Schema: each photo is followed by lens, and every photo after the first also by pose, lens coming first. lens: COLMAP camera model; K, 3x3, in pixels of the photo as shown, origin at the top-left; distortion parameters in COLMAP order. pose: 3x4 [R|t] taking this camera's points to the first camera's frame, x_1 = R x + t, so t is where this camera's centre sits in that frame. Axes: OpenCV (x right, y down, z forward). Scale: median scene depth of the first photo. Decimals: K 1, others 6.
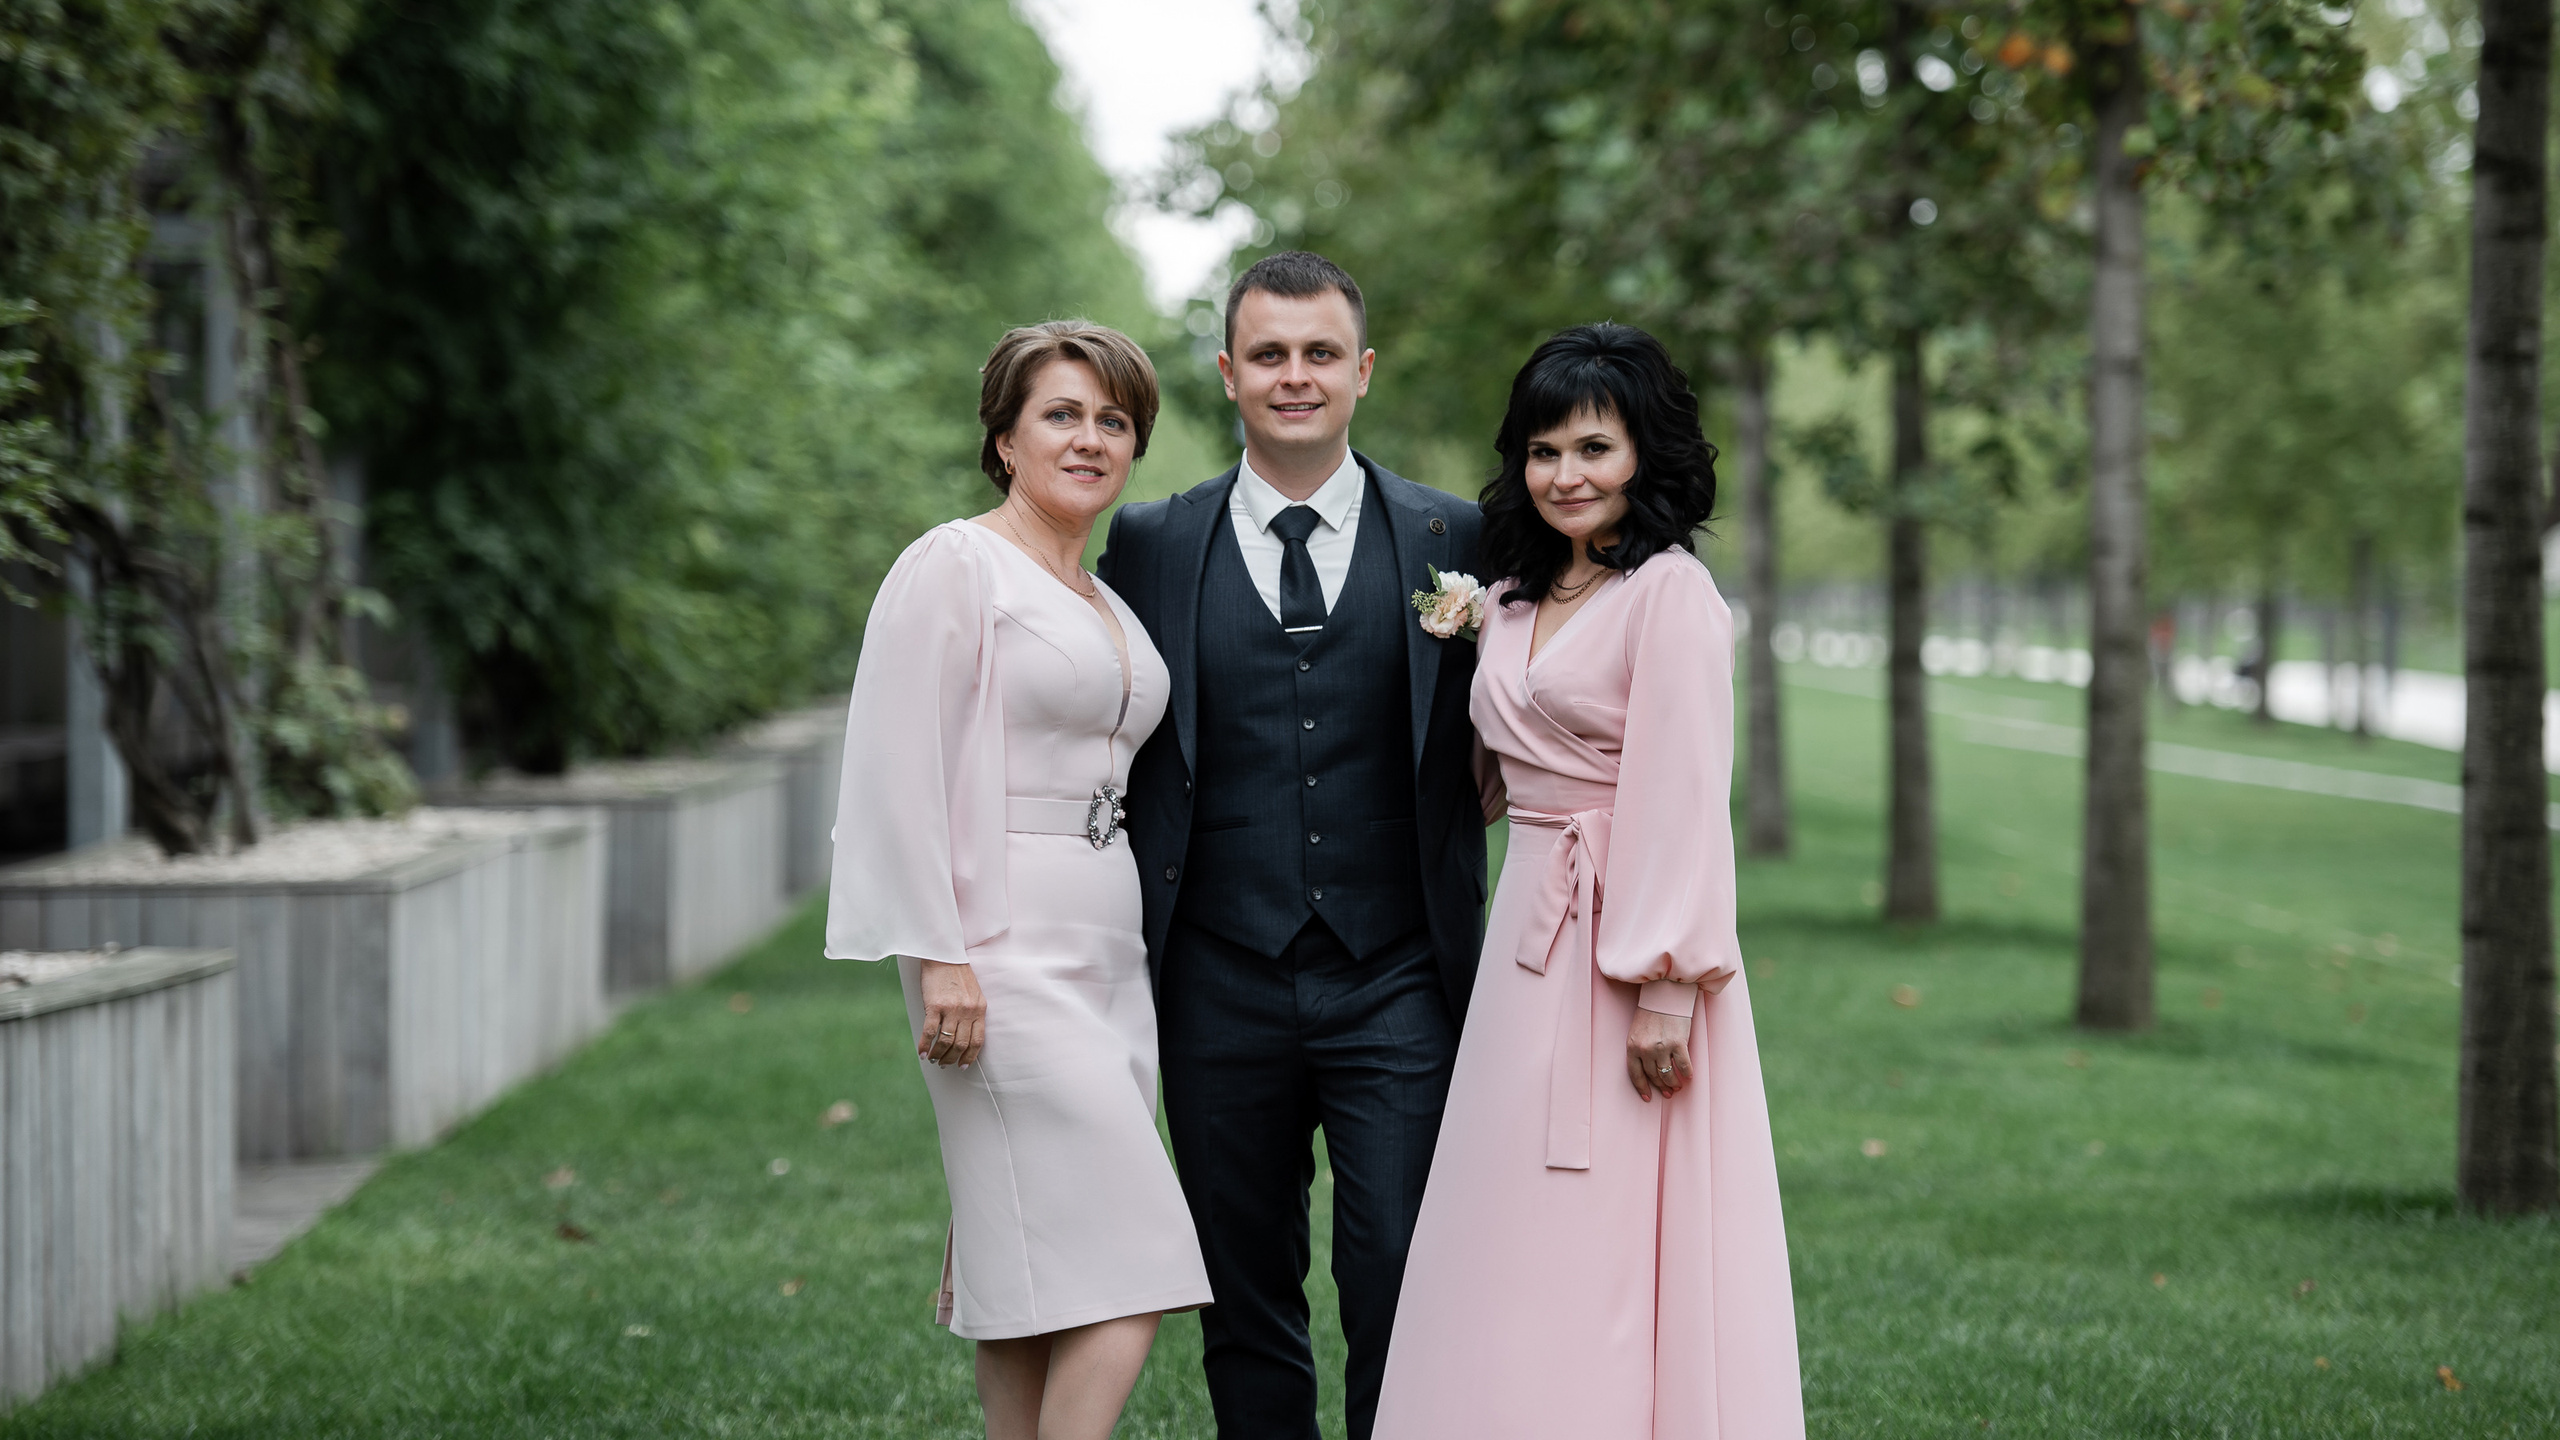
lens RADIAL K [[9345.8, 0, 1280.0], [0, 9345.8, 720.0], [0, 0, 1]] dist [0.358379, 3.390286]
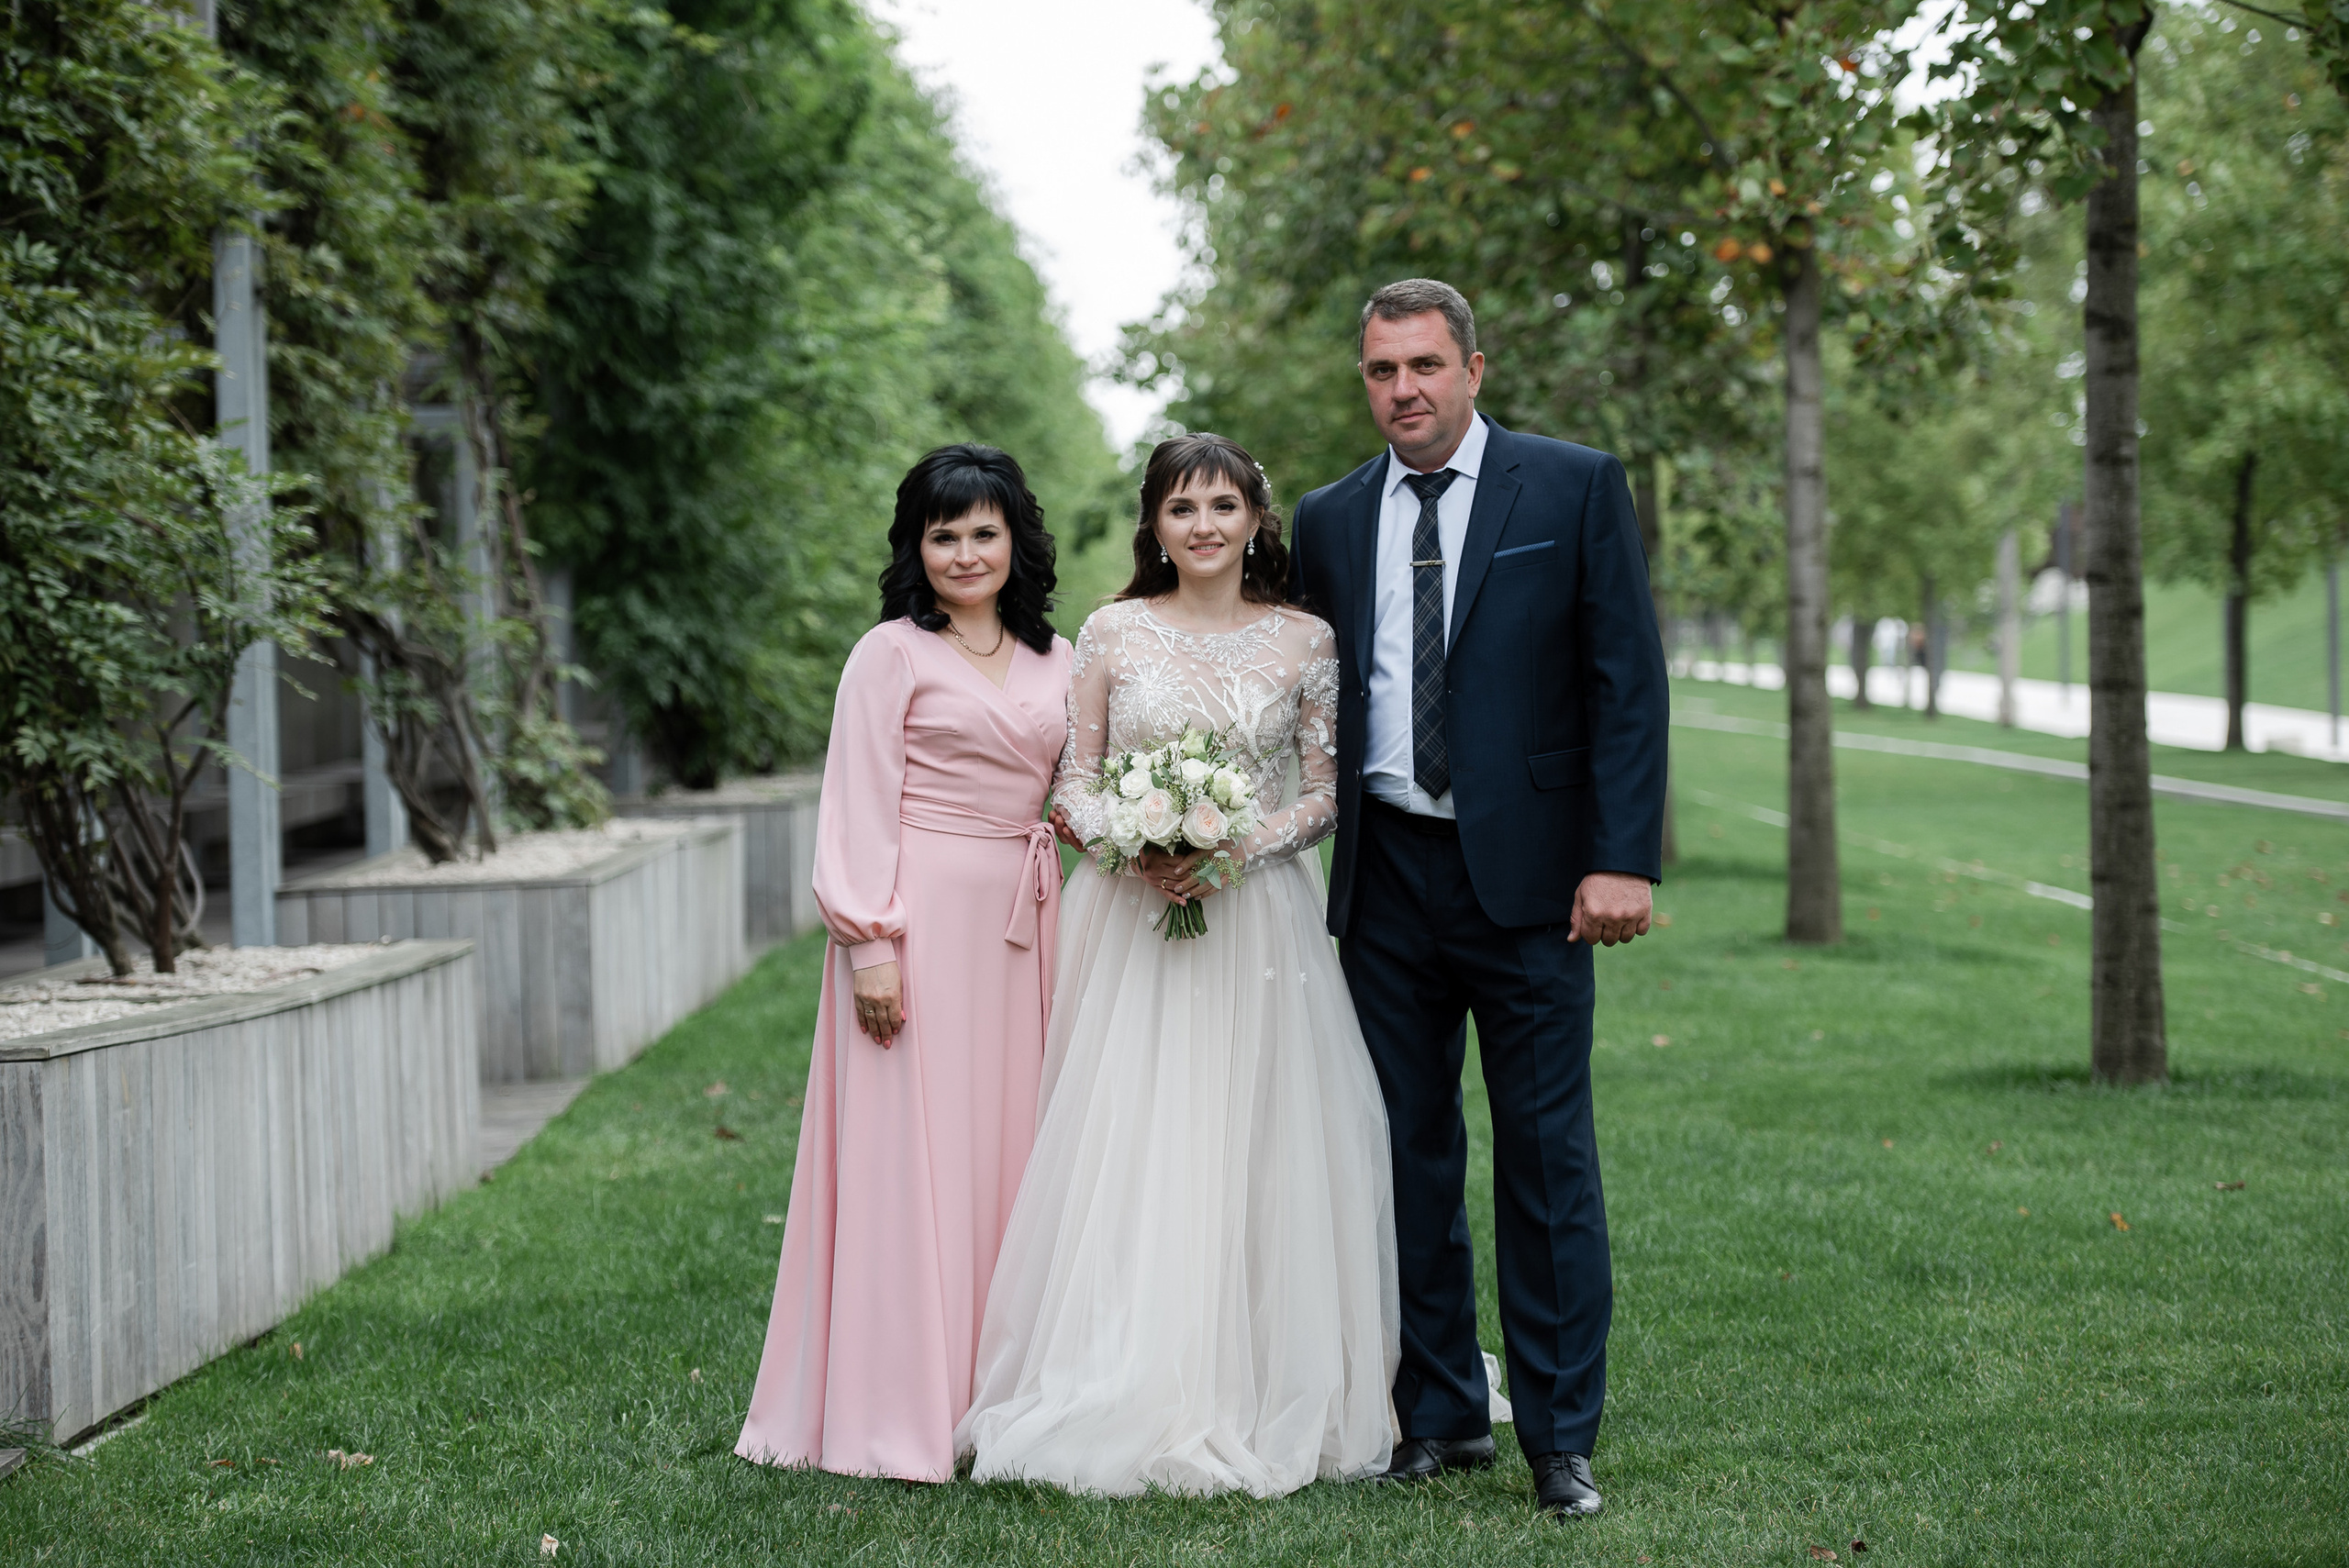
lens RADIAL K [[5938.7, 0, 1025.9], [0, 5938.7, 786.0], [0, 0, 1]] dist [-0.046068, 0.784040]
pose [[0.999307, -0.025867, -0.026783, -0.006438], [0.026209, 0.999578, 0.012504, -0.005855], [0.026448, -0.013198, 0.999563, 0.124127]]
